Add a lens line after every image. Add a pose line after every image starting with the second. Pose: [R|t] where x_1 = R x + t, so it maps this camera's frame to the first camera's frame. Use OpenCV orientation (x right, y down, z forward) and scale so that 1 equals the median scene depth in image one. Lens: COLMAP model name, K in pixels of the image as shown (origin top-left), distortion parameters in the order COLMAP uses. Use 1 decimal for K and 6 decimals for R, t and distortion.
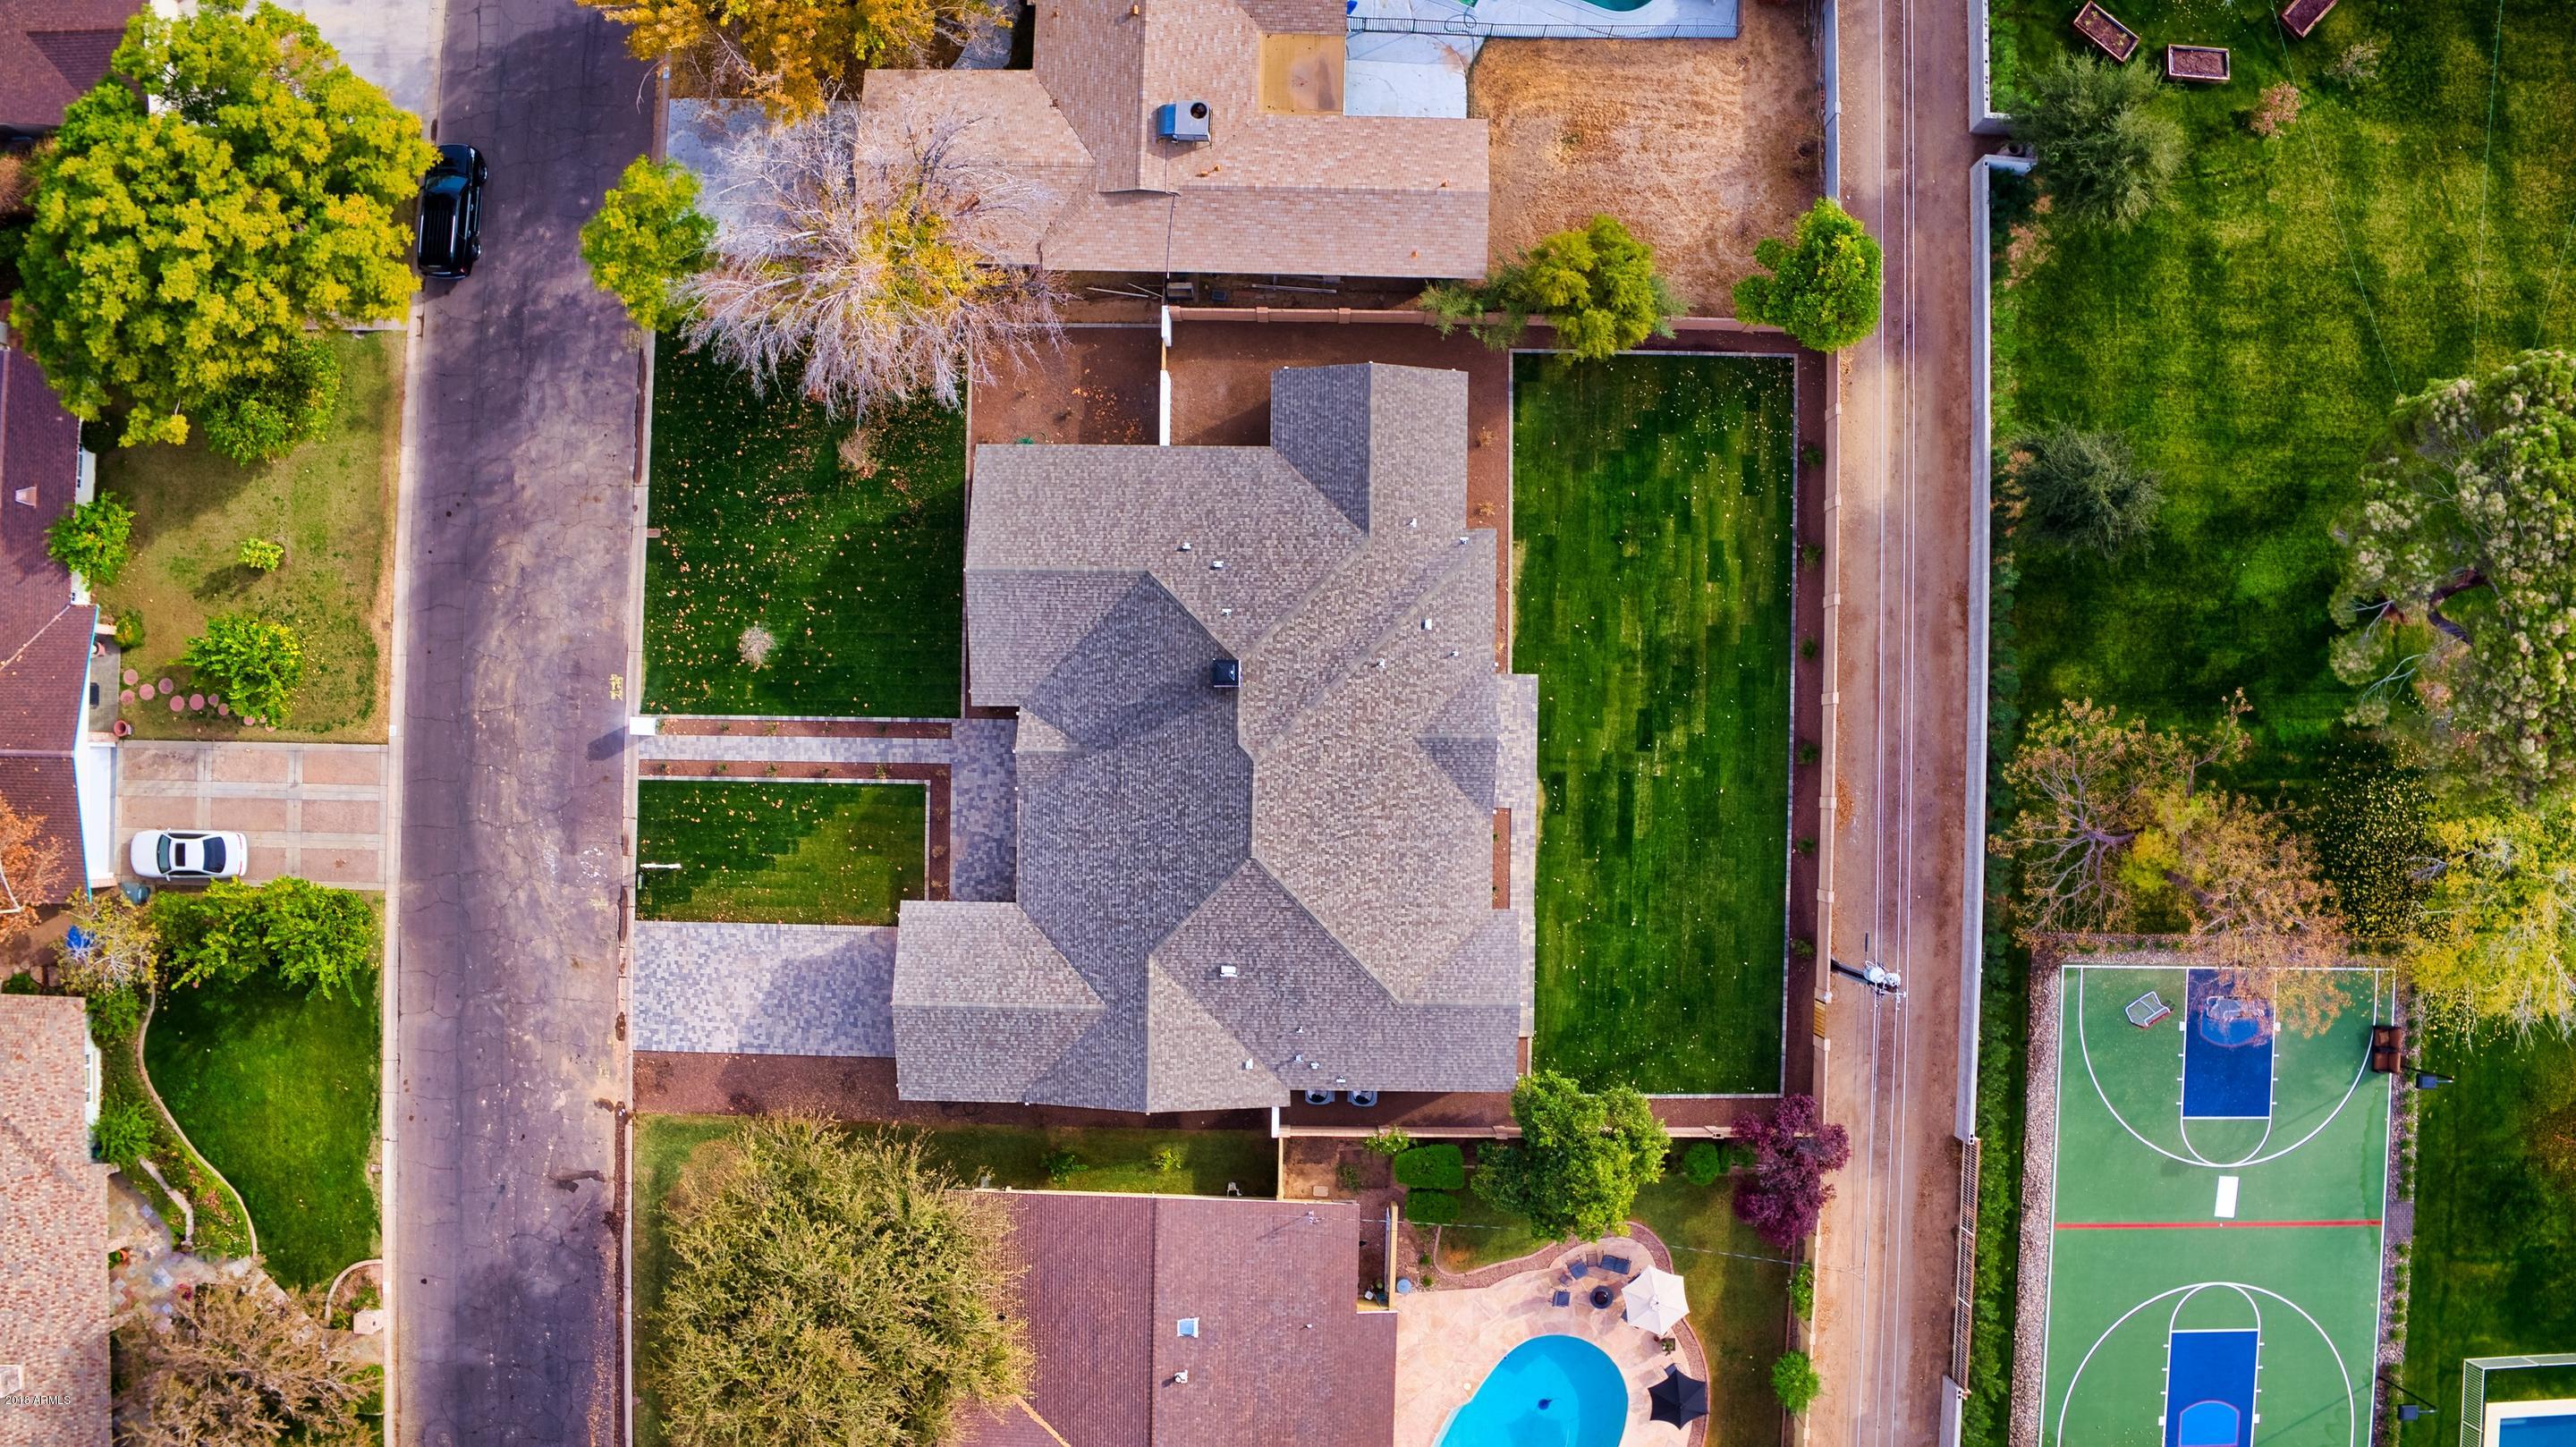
lens RADIAL K [[2132.4, 0, 1318.1], [0, 2132.4, 736.1], [0, 0, 1]] dist [-0.177390, 0.067687]
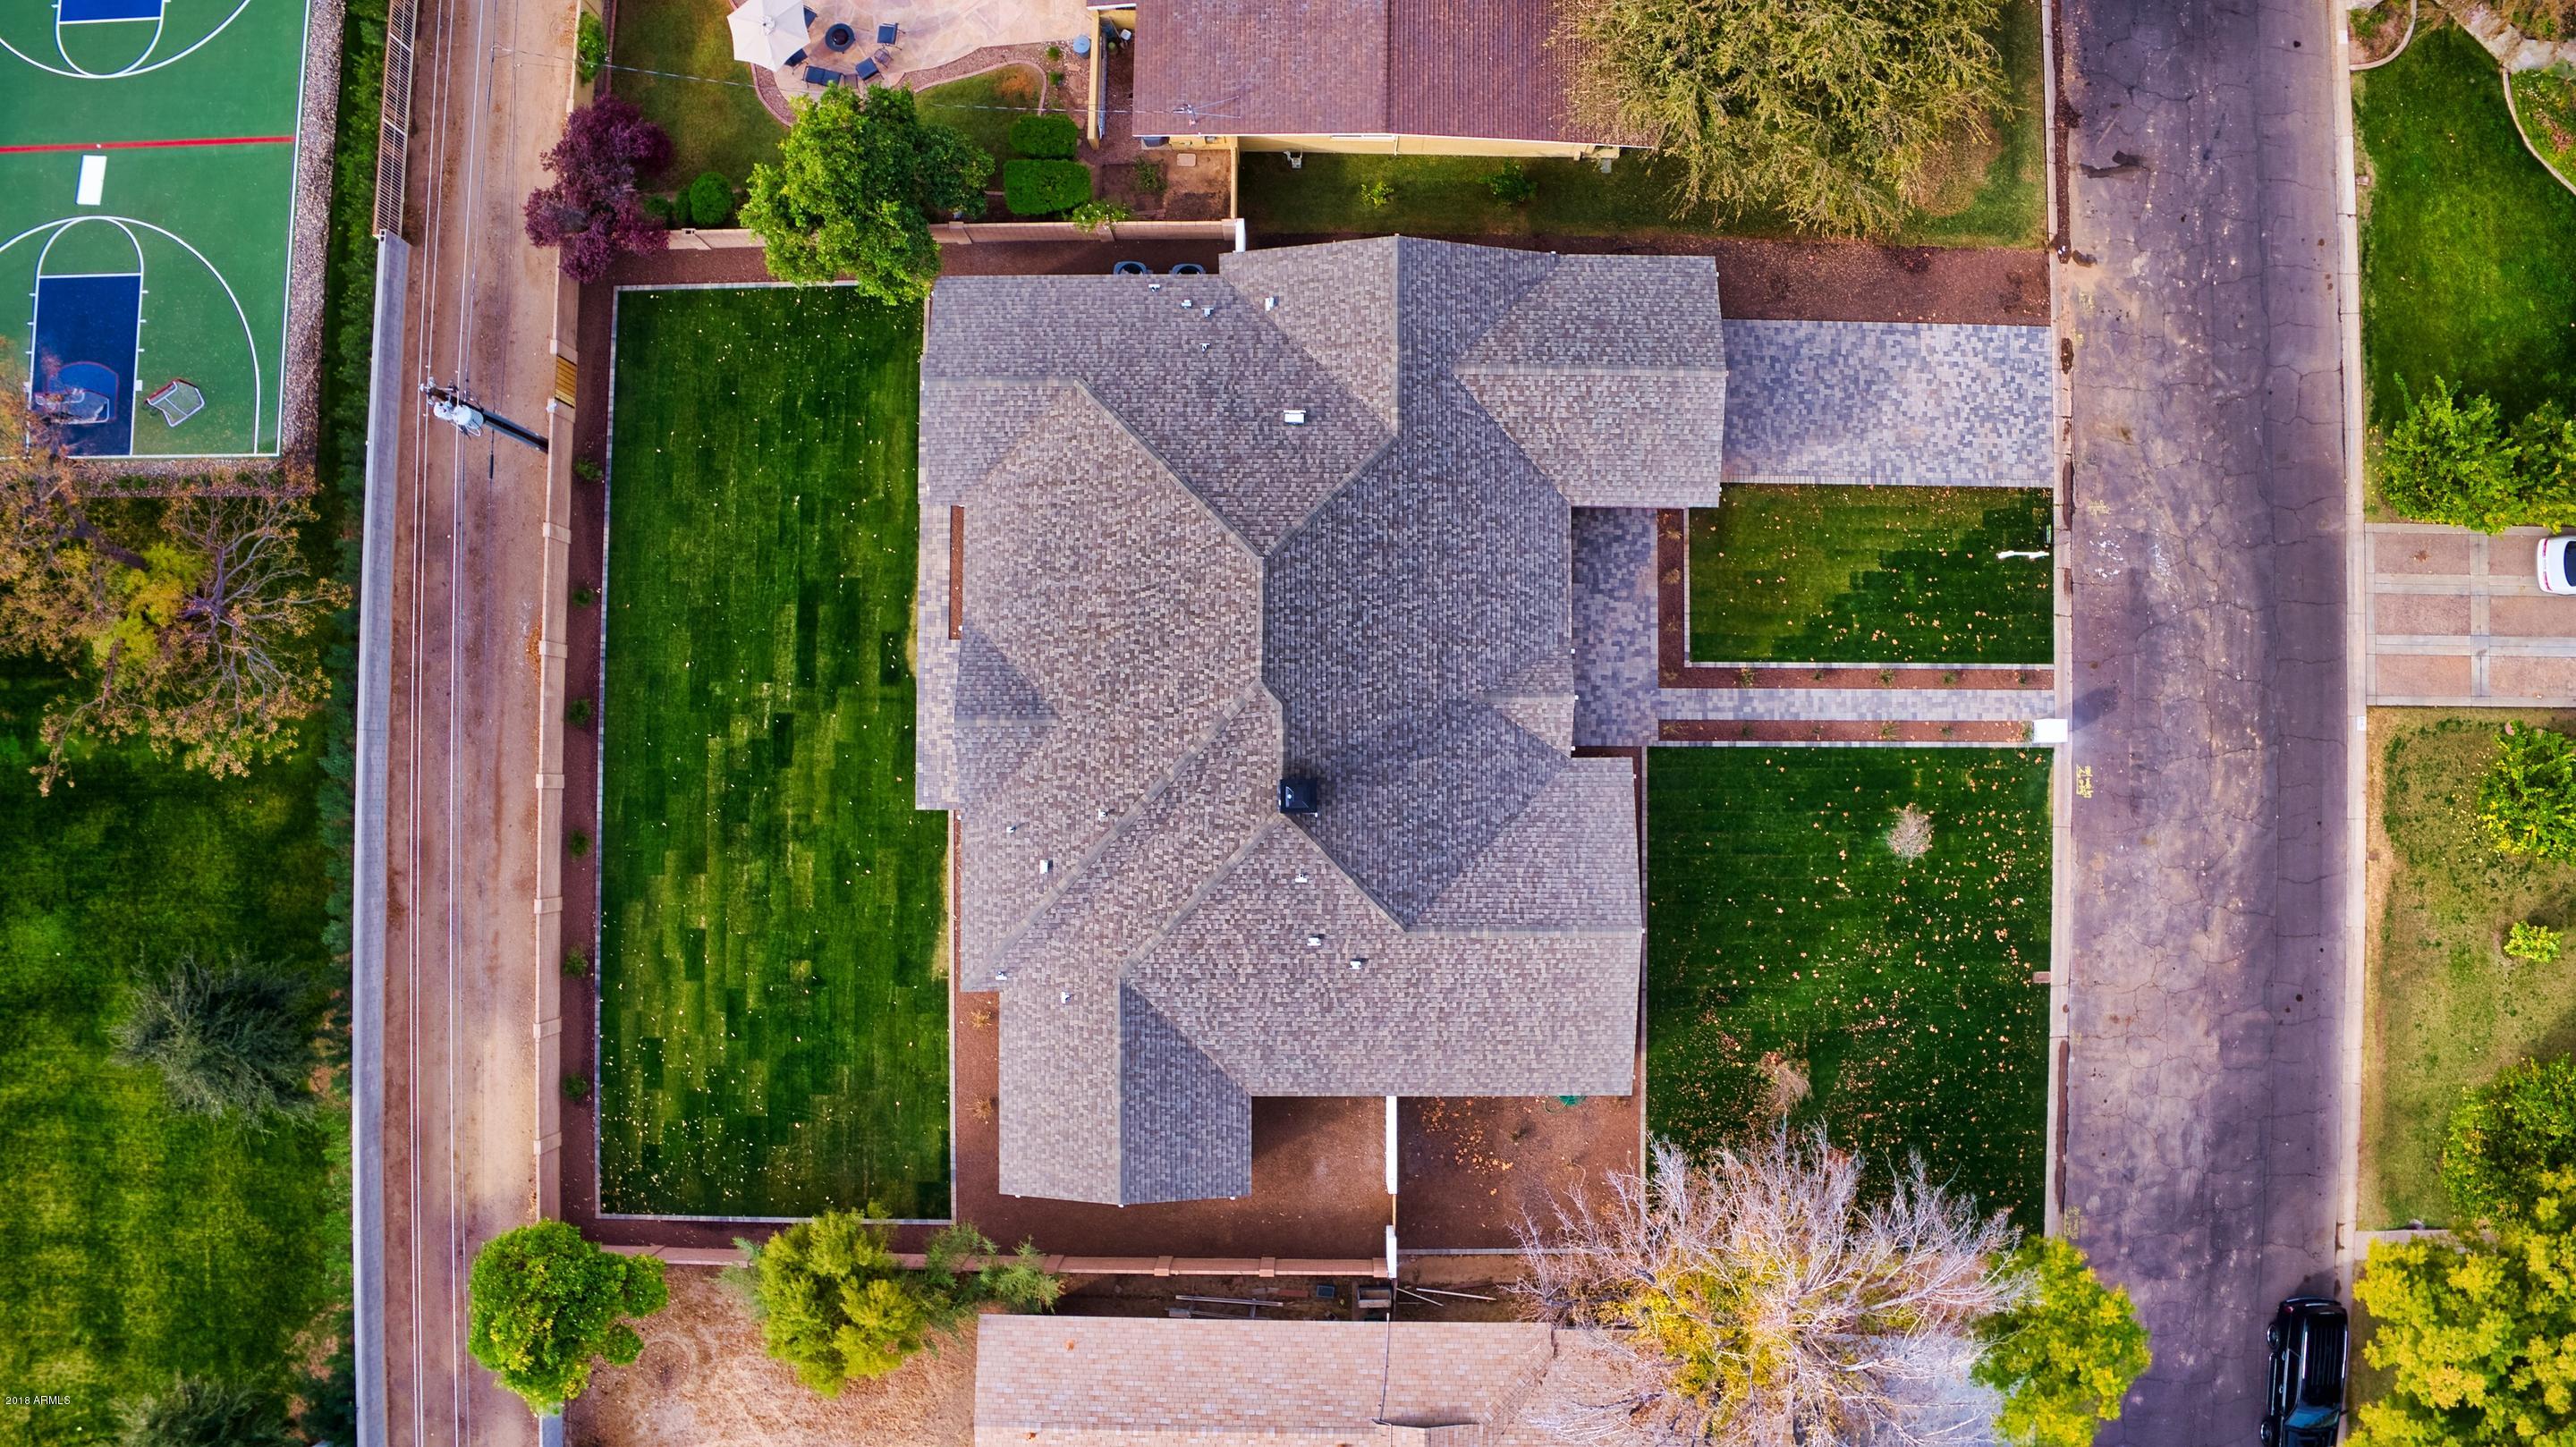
lens RADIAL K [[2132.4, 0, 1318.1], [0, 2132.4, 736.1], [0, 0, 1]] dist [-0.177390, 0.067687]
pose [[-0.999945, 0.010502, -0.000613, -0.046909], [-0.010519, -0.998881, 0.046110, -0.040574], [-0.000128, 0.046114, 0.998936, 0.218248]]
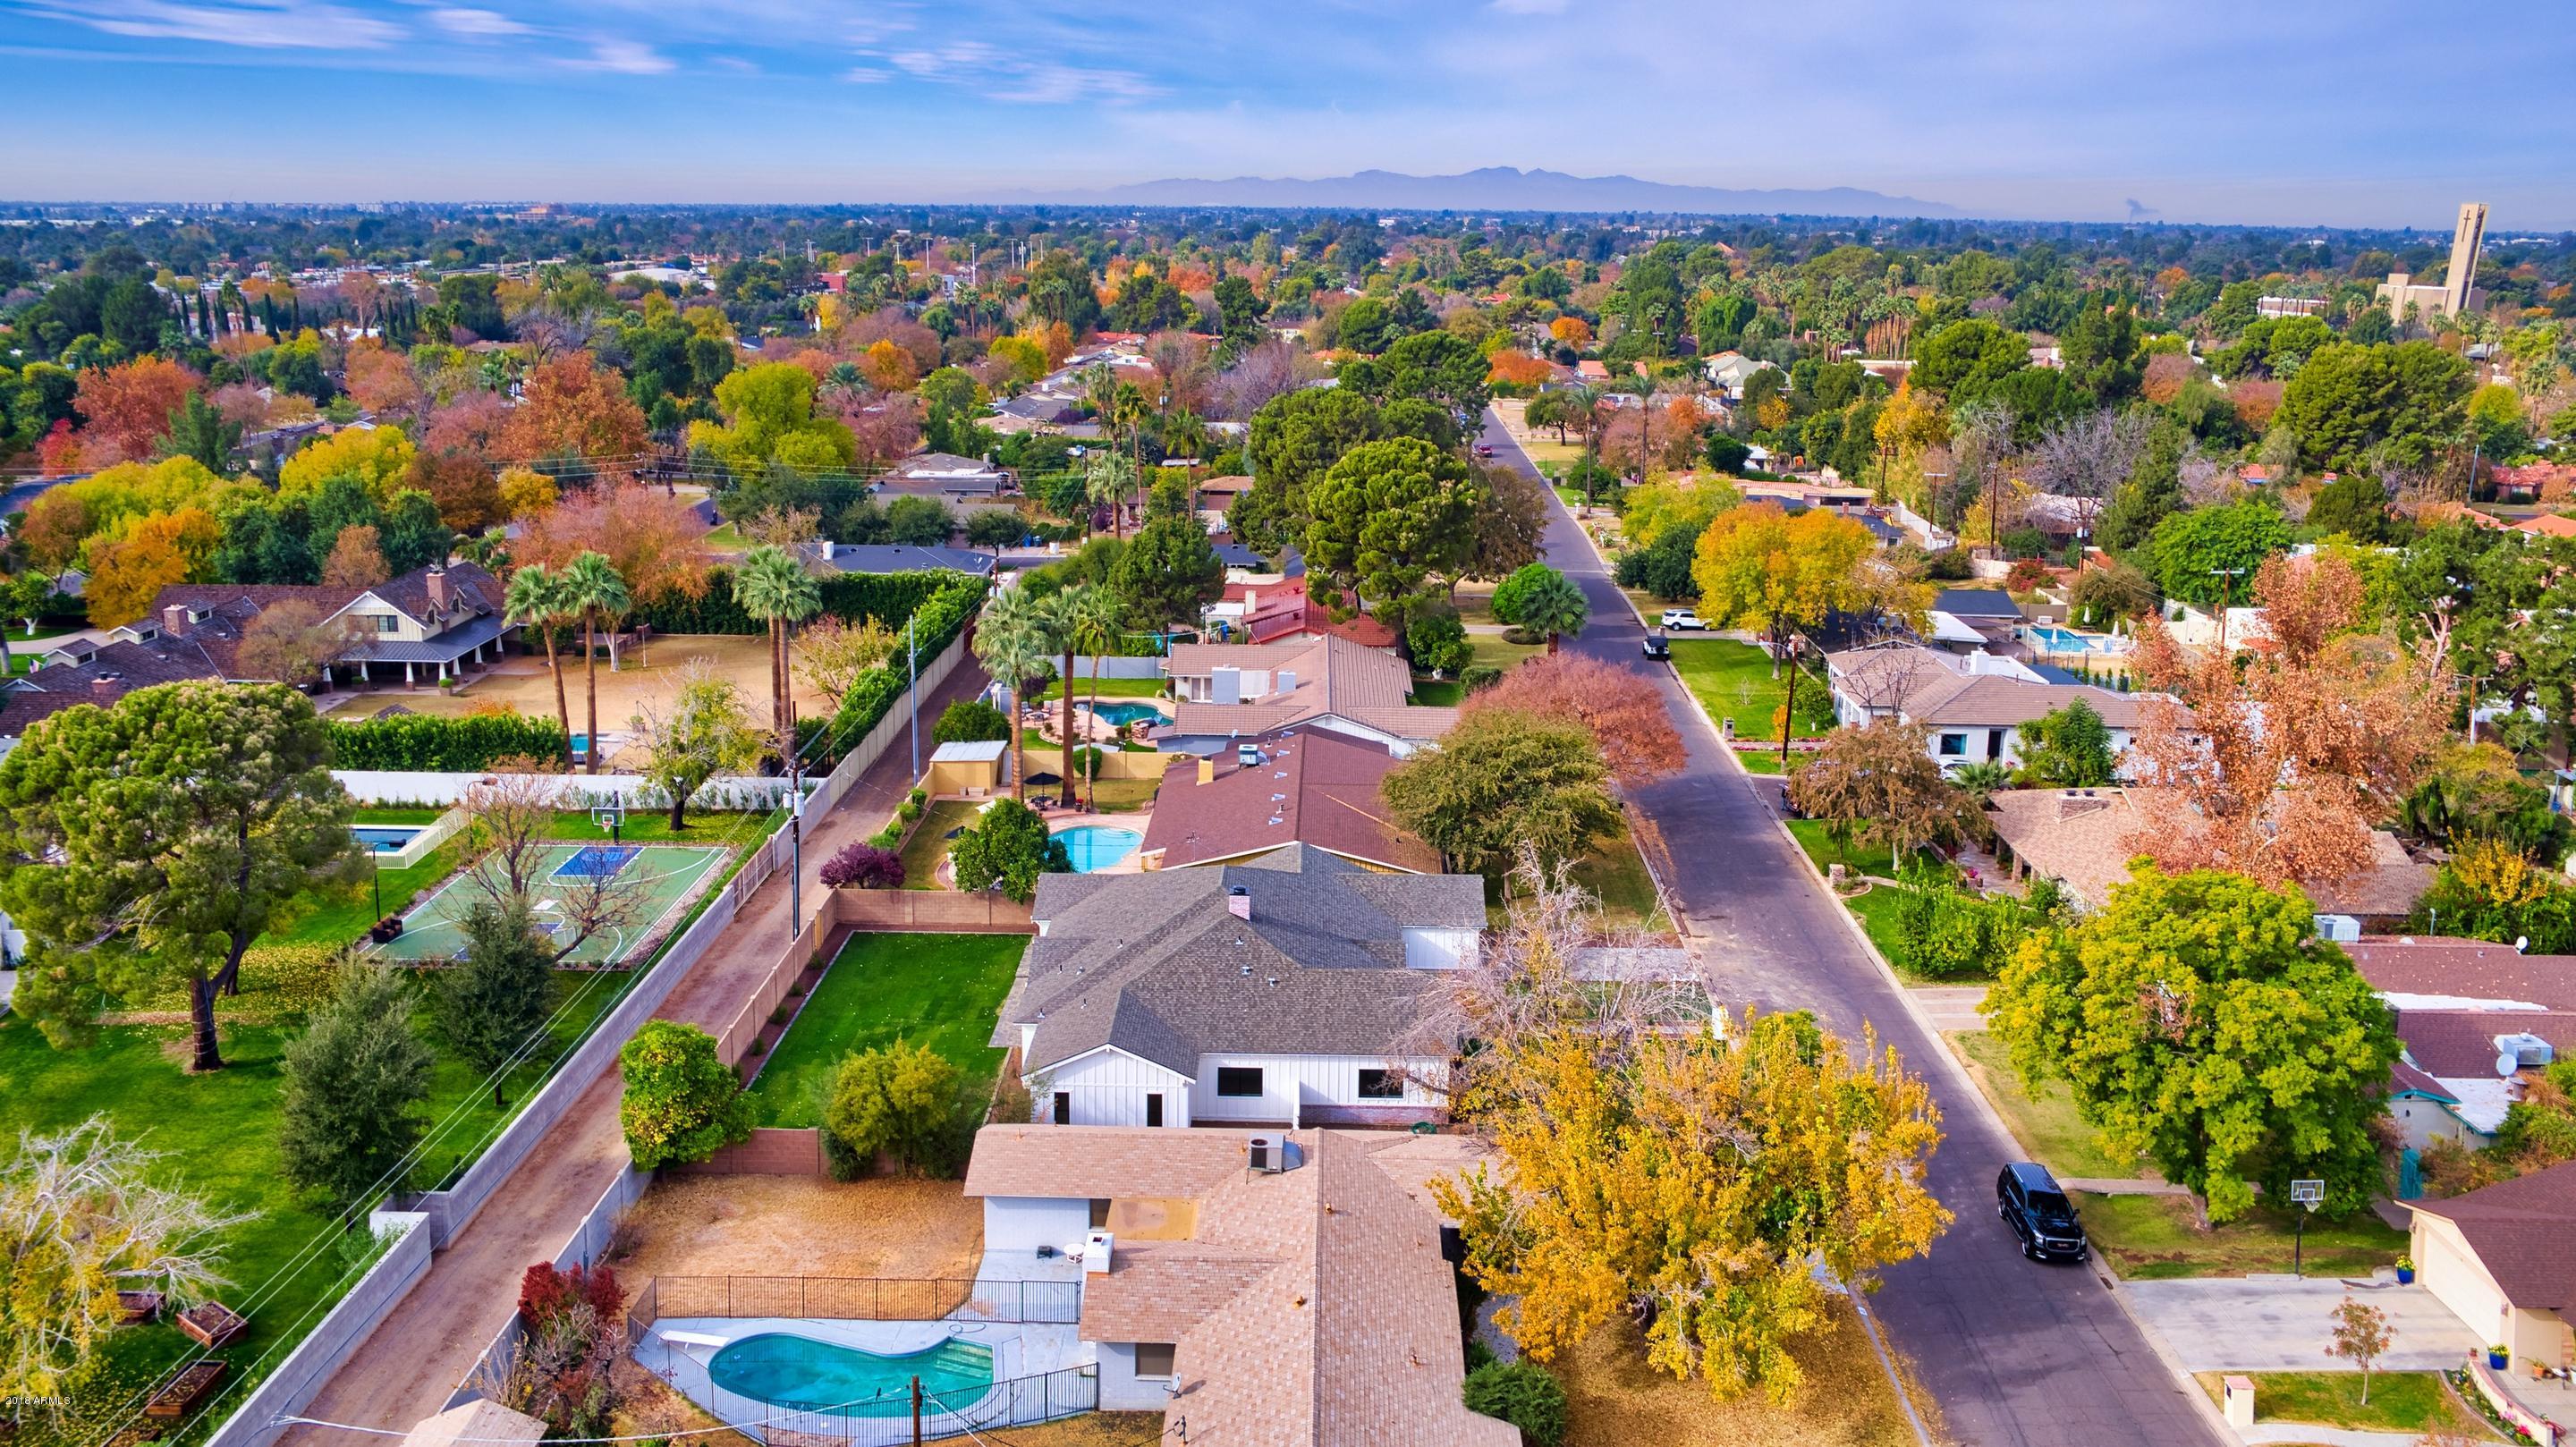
lens RADIAL K [[2141.7, 0, 1288.0], [0, 2141.7, 723.5], [0, 0, 1]] dist [-0.133934, 0.160957]
pose [[-0.999967, -0.007849, -0.002104, -0.065384], [-0.000446, -0.205490, 0.978659, -1.213589], [-0.008114, 0.978628, 0.205479, 0.582326]]
